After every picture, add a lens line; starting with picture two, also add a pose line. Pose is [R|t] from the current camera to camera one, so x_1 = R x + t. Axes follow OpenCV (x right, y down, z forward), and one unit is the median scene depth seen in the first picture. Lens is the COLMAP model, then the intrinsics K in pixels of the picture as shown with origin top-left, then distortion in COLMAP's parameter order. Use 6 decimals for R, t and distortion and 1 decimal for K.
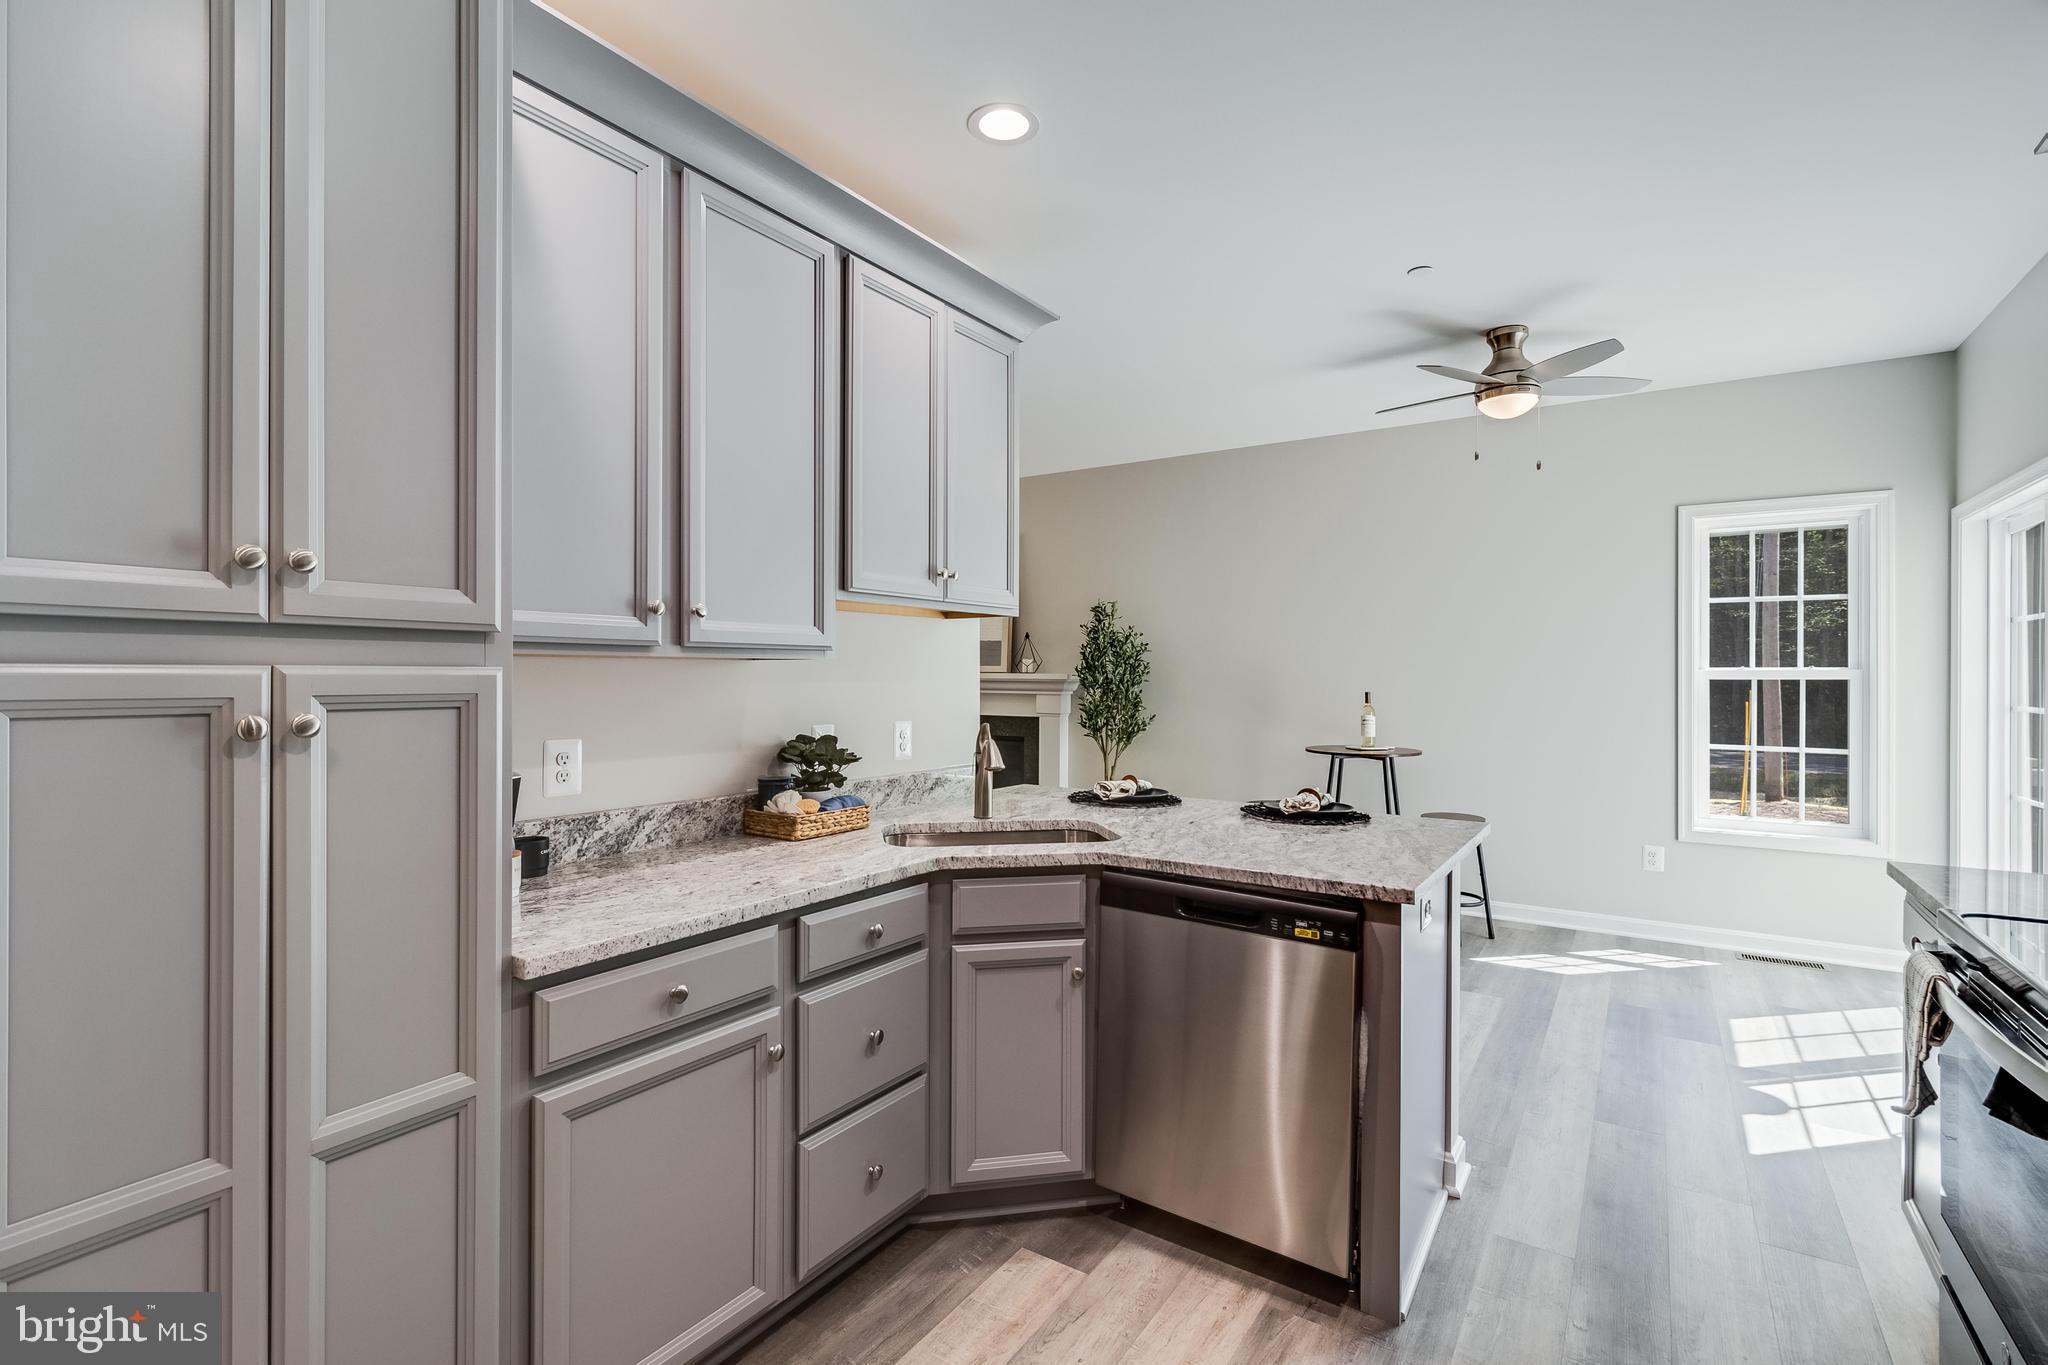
lens RADIAL K [[946.0, 0, 1019.5], [0, 946.0, 680.1], [0, 0, 1]] dist [0.002091, 0.000492]
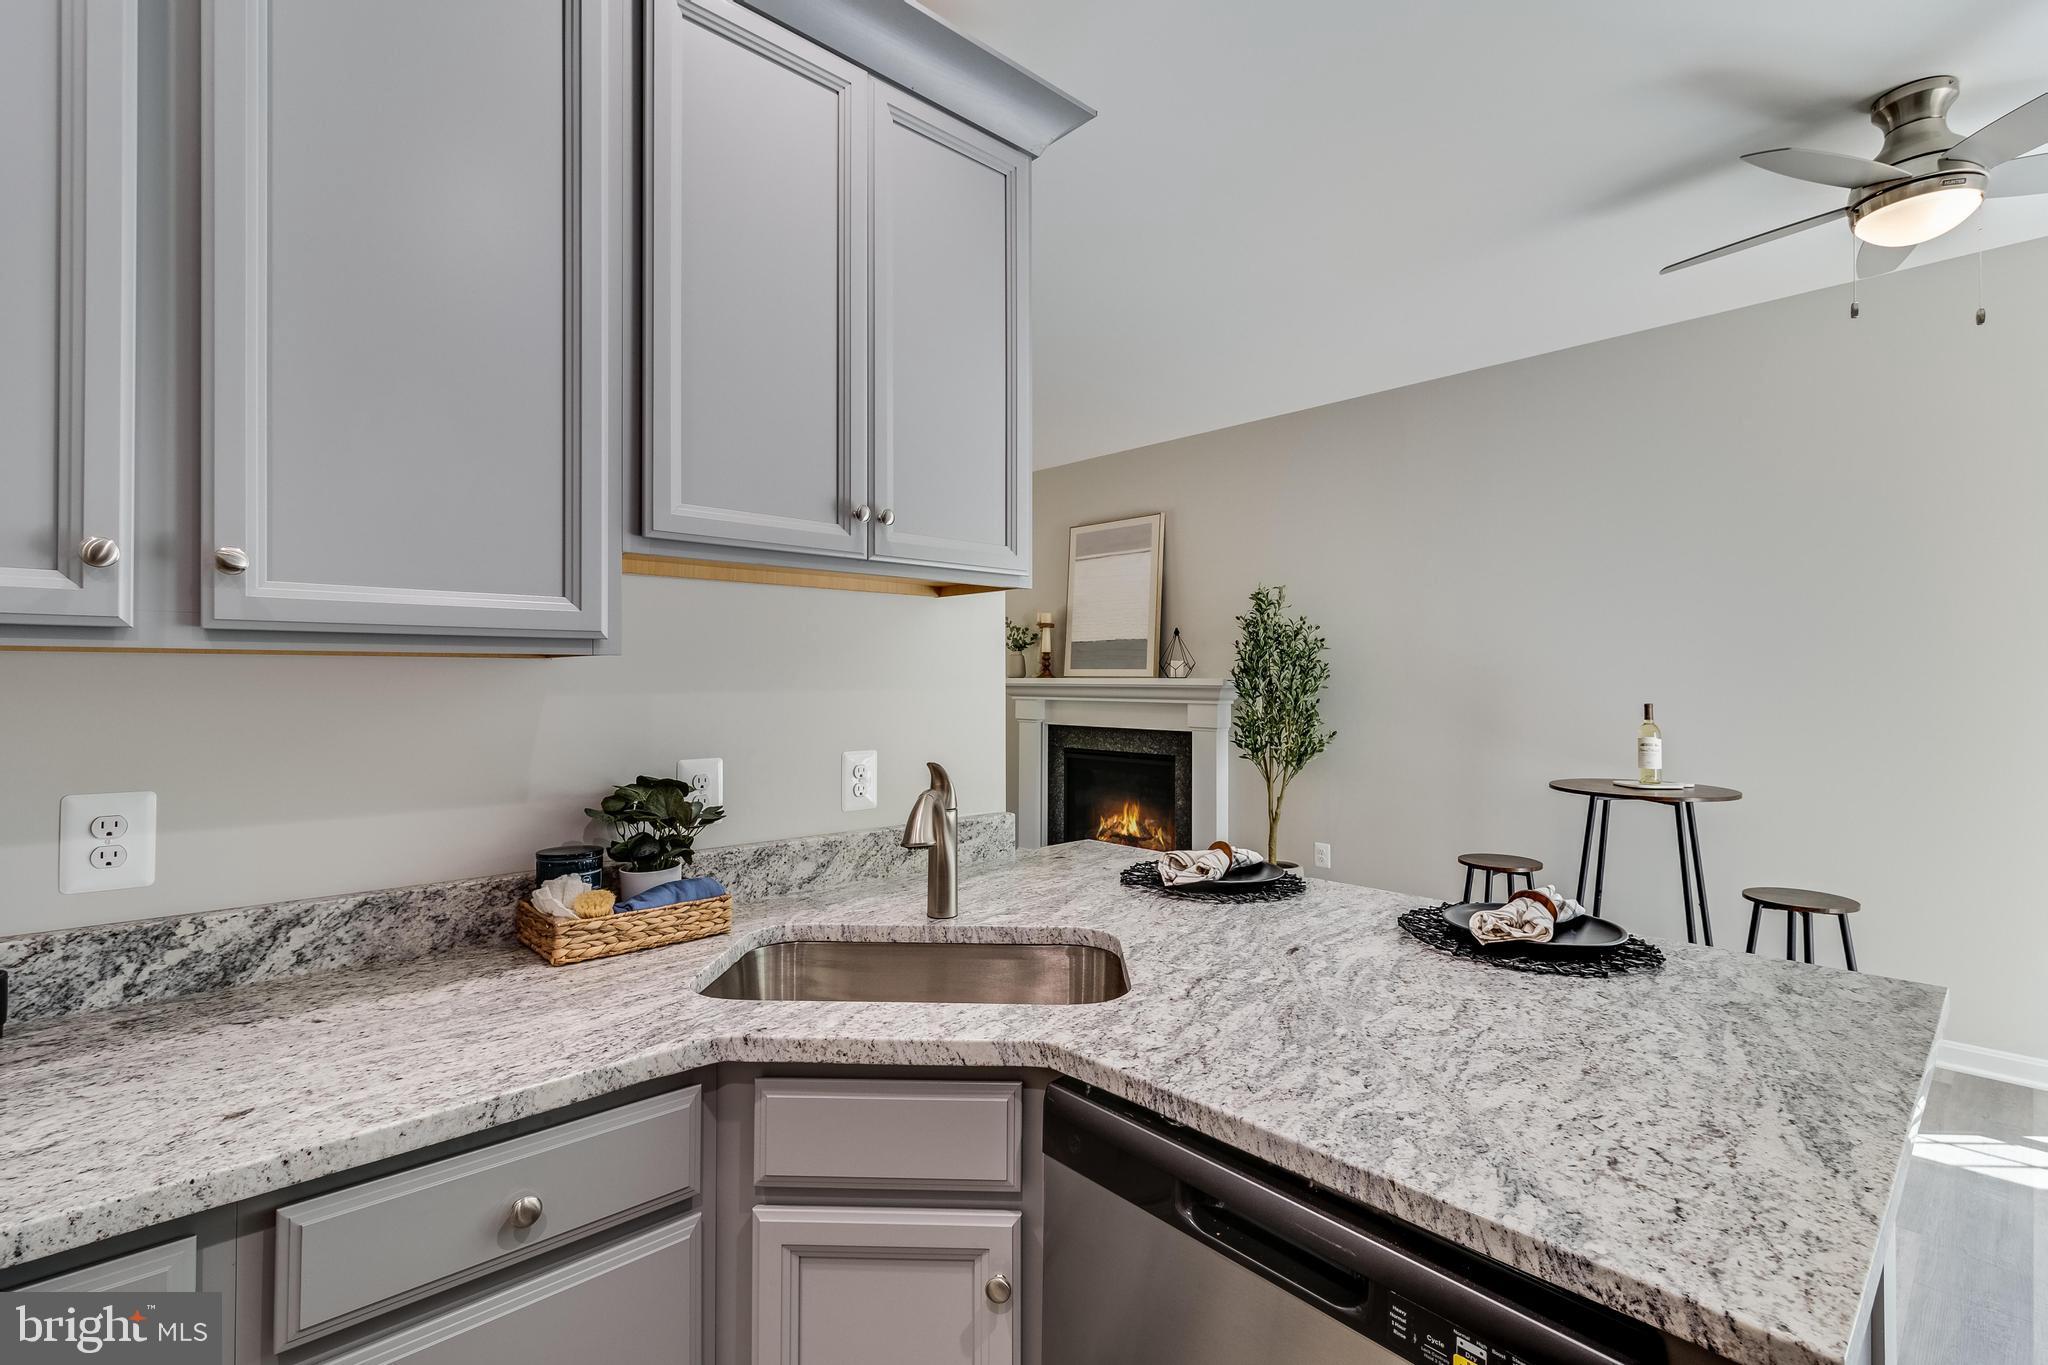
lens RADIAL K [[942.0, 0, 1019.0], [0, 942.0, 675.6], [0, 0, 1]] dist [0.002729, -0.000064]
pose [[0.973036, -0.004213, -0.230616, 0.132424], [0.001851, 0.999944, -0.010457, -0.001942], [0.230647, 0.009748, 0.972989, 0.372307]]
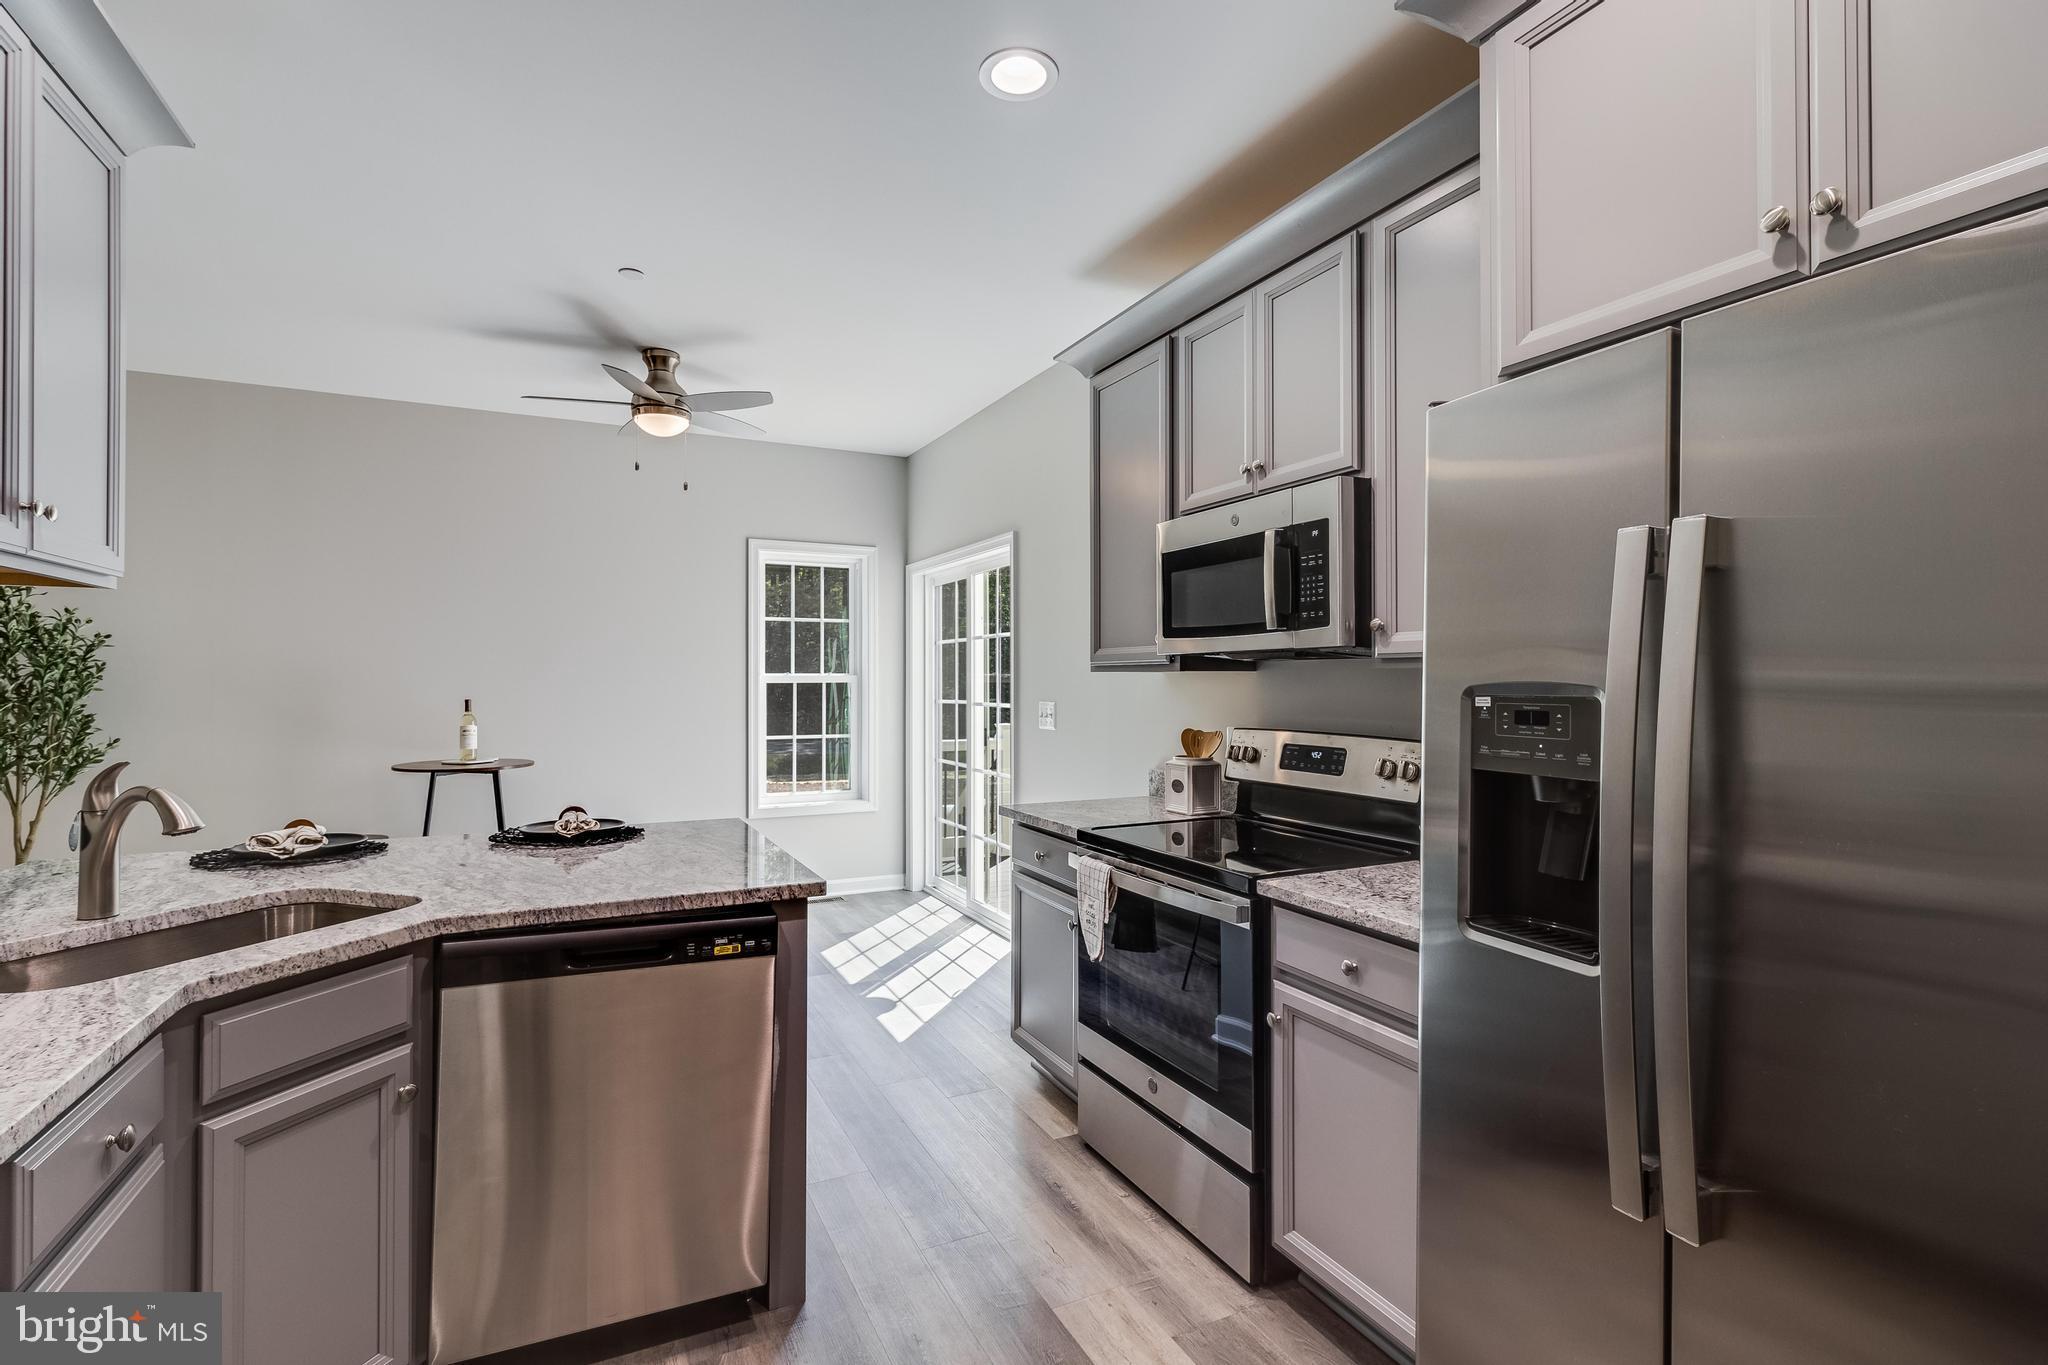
lens RADIAL K [[942.0, 0, 1019.0], [0, 942.0, 675.6], [0, 0, 1]] dist [0.002729, -0.000064]
pose [[0.501567, 0.001440, 0.865118, -0.235711], [0.006448, 0.999965, -0.005403, -0.002410], [-0.865095, 0.008289, 0.501540, 0.162103]]
